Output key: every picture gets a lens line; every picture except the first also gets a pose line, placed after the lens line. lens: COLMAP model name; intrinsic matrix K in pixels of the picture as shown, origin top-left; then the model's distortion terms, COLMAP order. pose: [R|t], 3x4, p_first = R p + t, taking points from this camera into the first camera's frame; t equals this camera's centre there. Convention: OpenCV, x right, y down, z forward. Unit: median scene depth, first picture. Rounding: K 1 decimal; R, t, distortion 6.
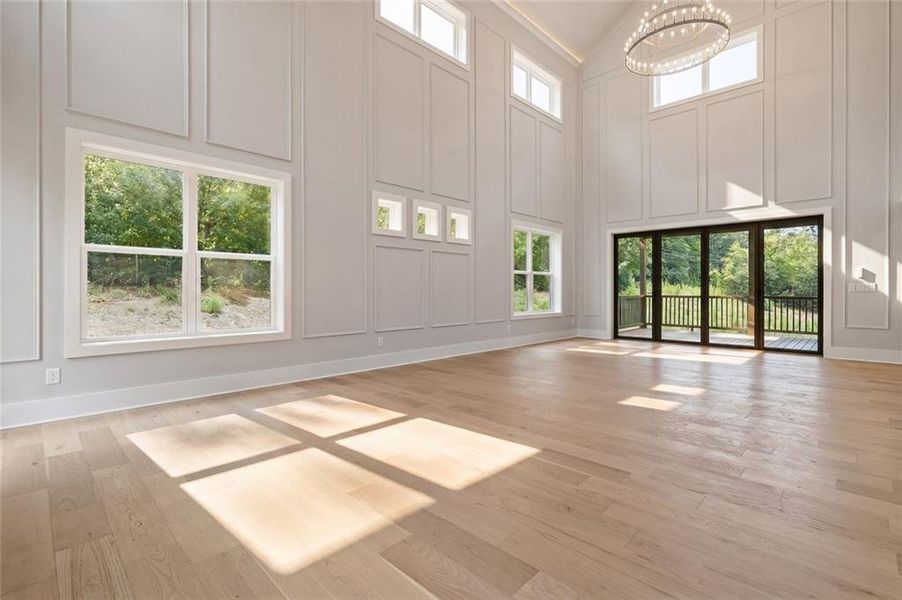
lens RADIAL K [[419.8, 0, 450.6], [0, 419.8, 296.6], [0, 0, 1]] dist [-0.019753, -0.000626]
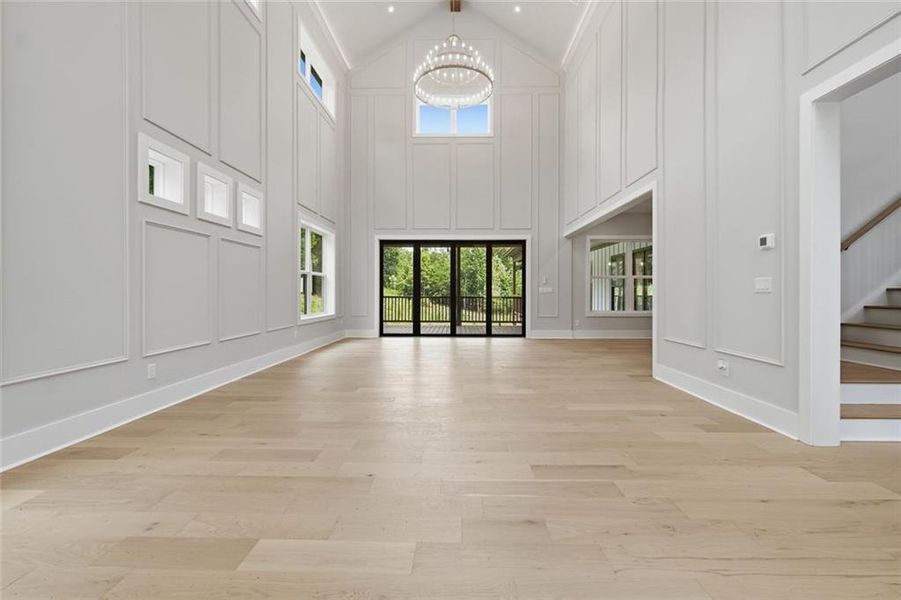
lens RADIAL K [[375.5, 0, 452.4], [0, 375.5, 294.7], [0, 0, 1]] dist [-0.002765, -0.000450]
pose [[0.720003, -0.003104, 0.693965, -0.174383], [0.007459, 0.999967, -0.003267, -0.003256], [-0.693931, 0.007528, 0.720002, 0.197718]]
